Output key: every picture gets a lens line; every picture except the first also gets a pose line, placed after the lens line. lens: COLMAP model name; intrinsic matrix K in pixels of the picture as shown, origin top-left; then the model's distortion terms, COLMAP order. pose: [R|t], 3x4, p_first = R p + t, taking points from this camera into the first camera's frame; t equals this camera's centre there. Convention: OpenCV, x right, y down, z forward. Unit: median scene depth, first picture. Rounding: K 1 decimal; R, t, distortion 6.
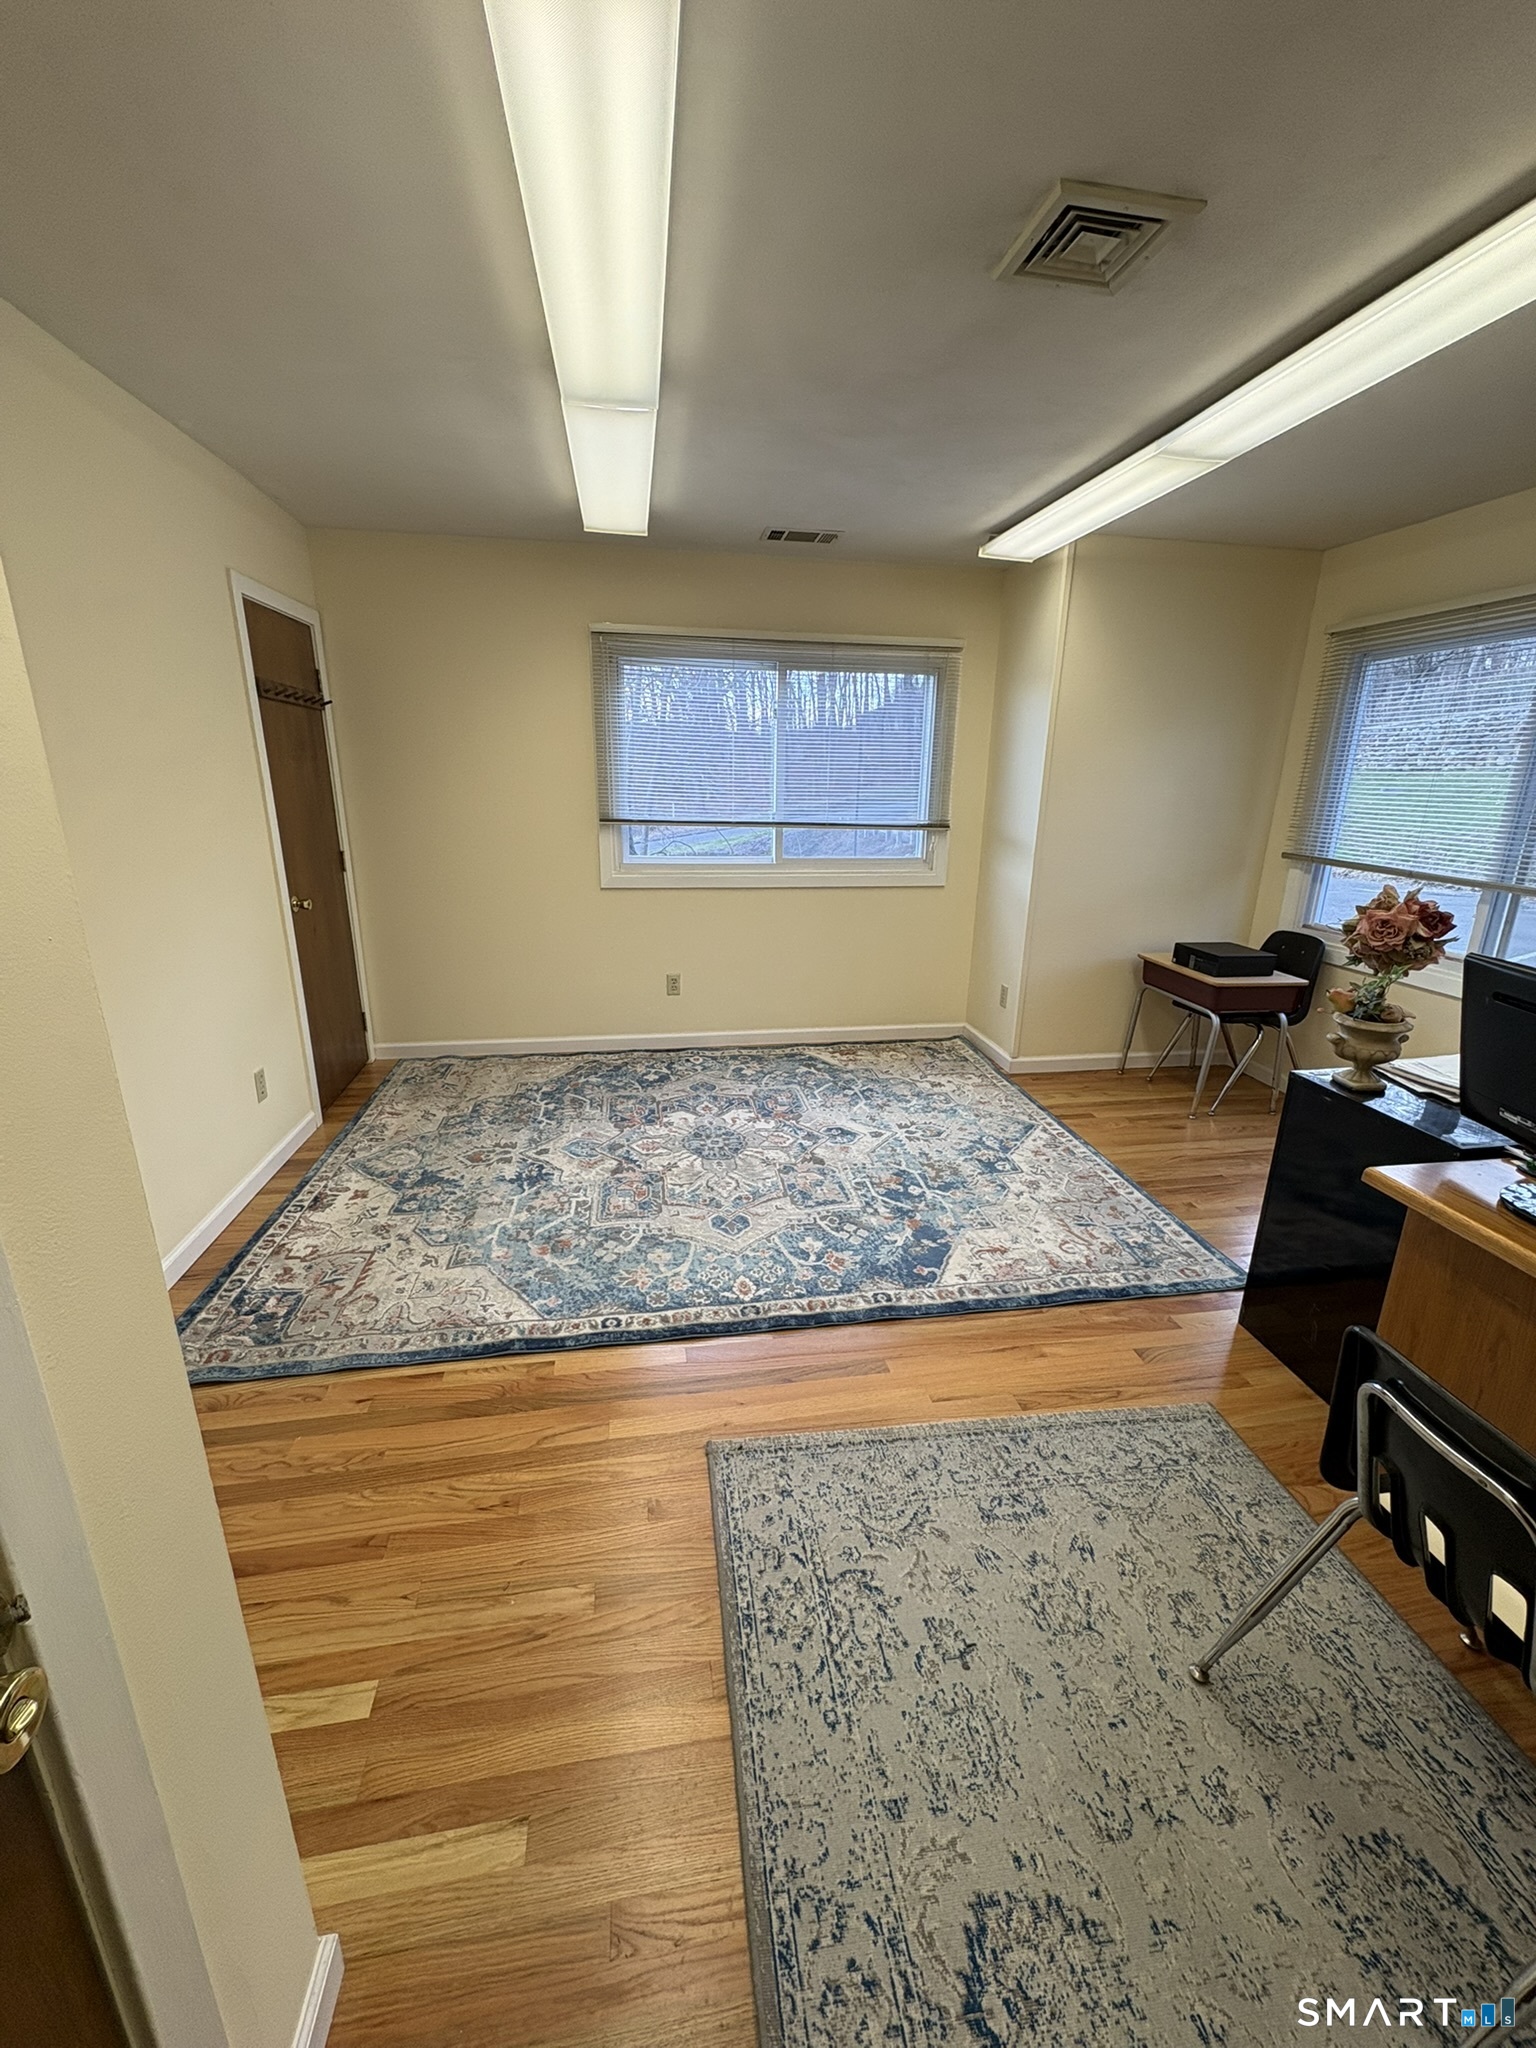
lens RADIAL K [[816.9, 0, 768.0], [0, 816.9, 1024.0], [0, 0, 1]] dist [0.003030, -0.000161]
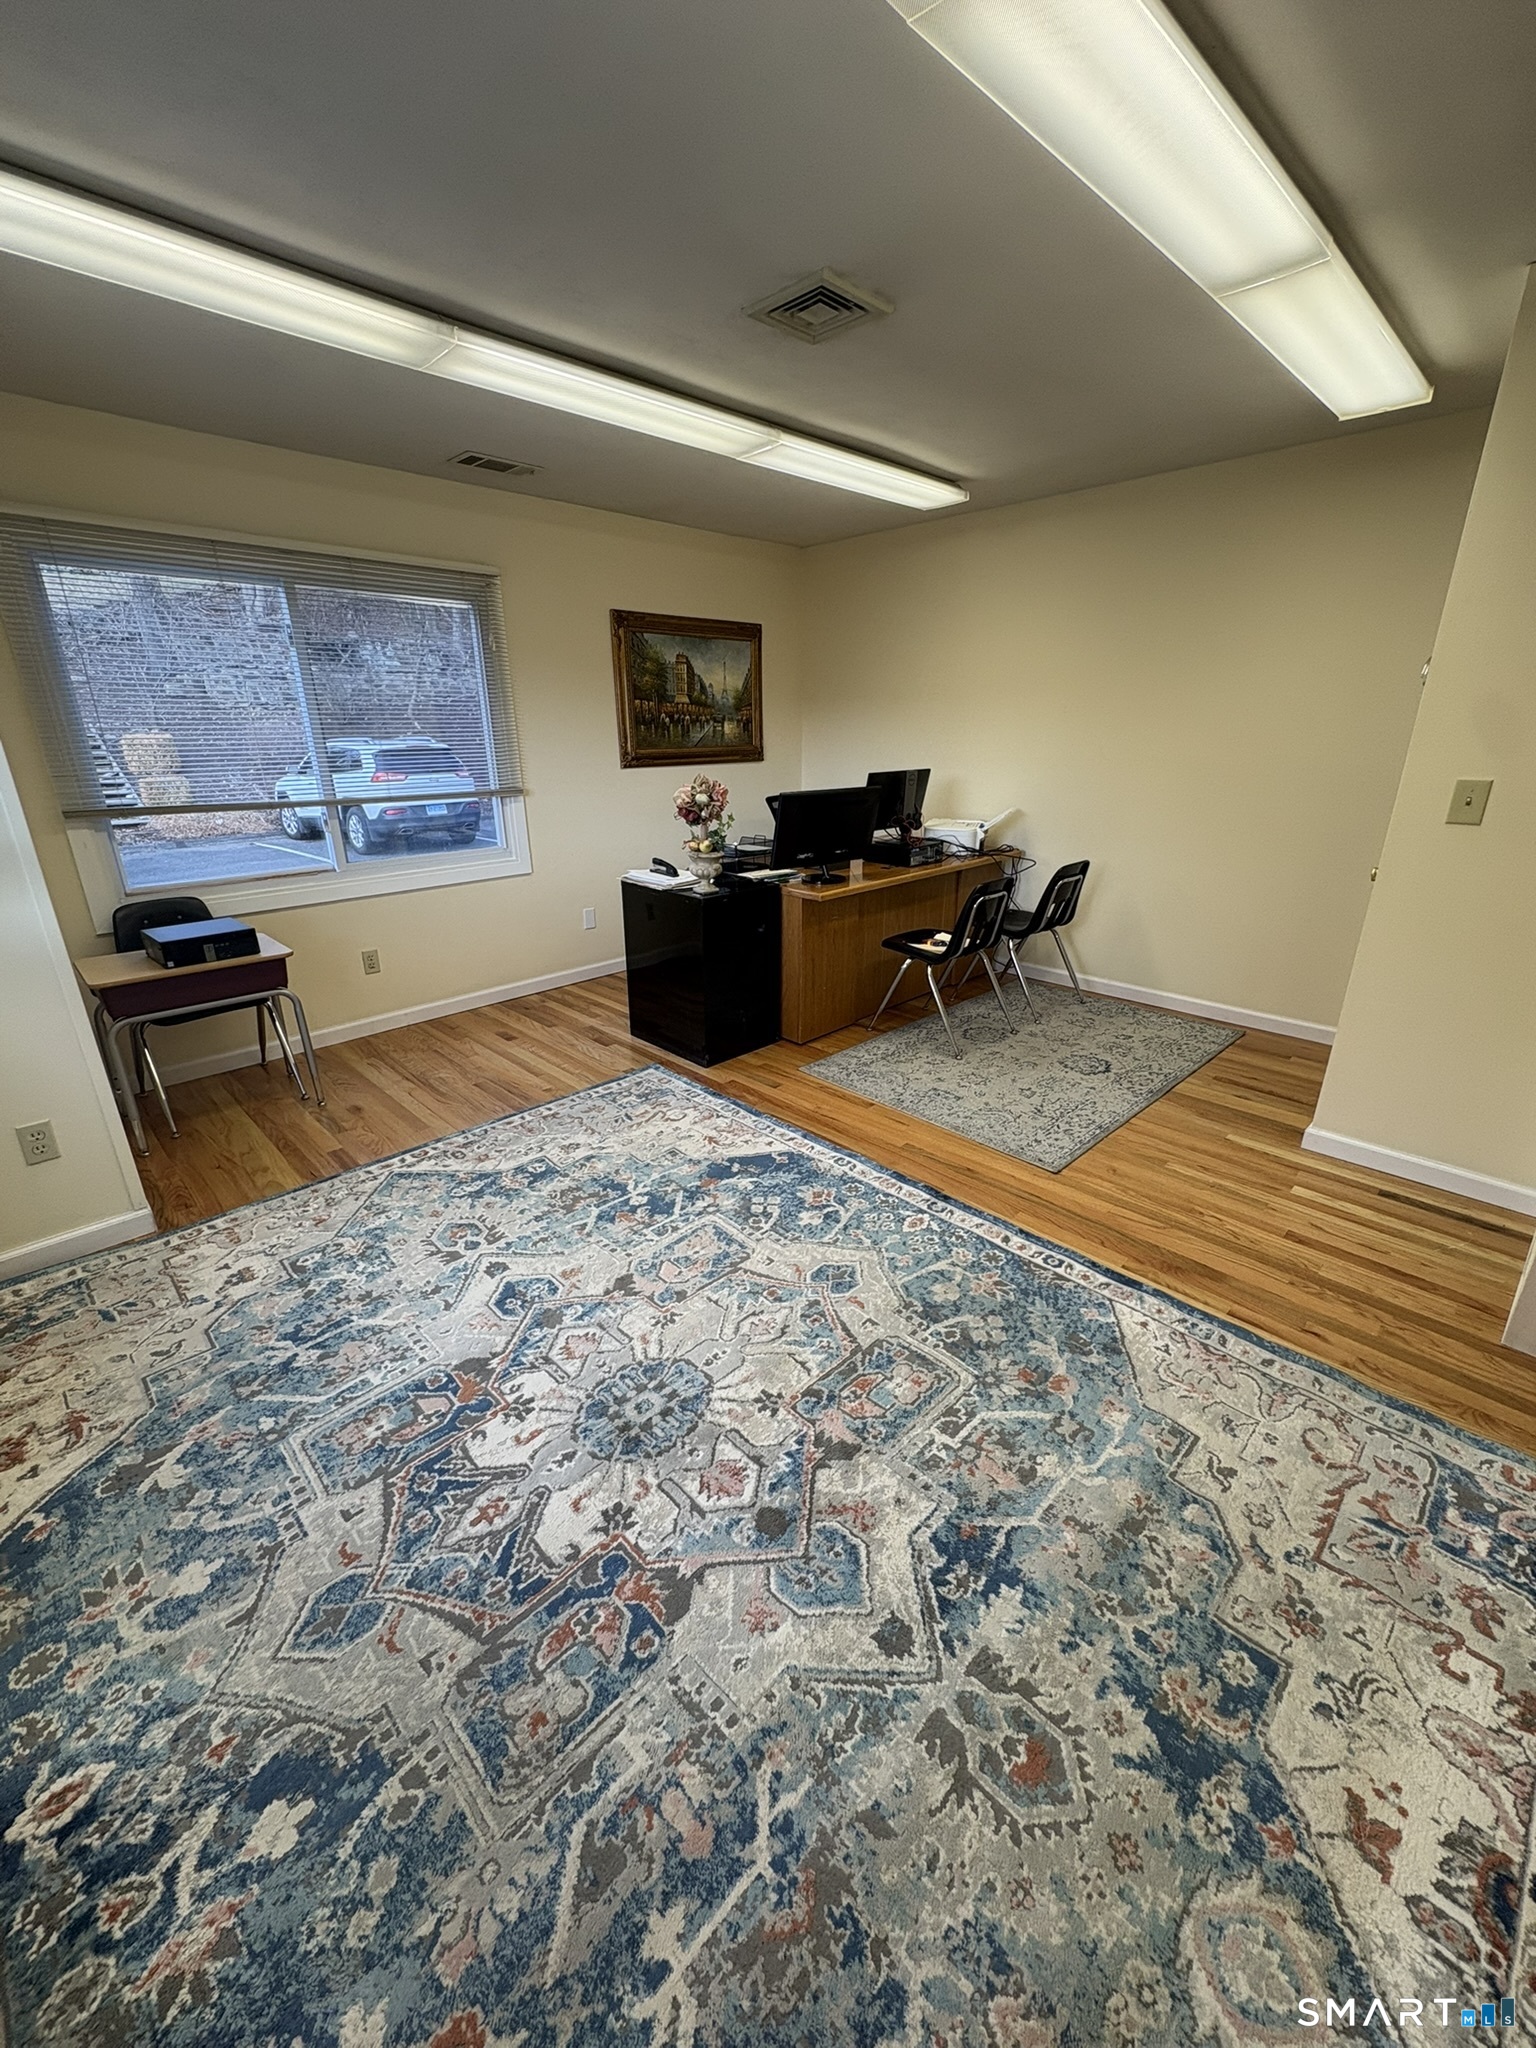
lens RADIAL K [[815.3, 0, 768.0], [0, 815.3, 1024.0], [0, 0, 1]] dist [0.001829, -0.000630]
pose [[-0.581877, -0.292295, 0.758935, -0.591465], [0.235228, 0.832809, 0.501096, -0.416242], [-0.778516, 0.470099, -0.415837, 1.379070]]
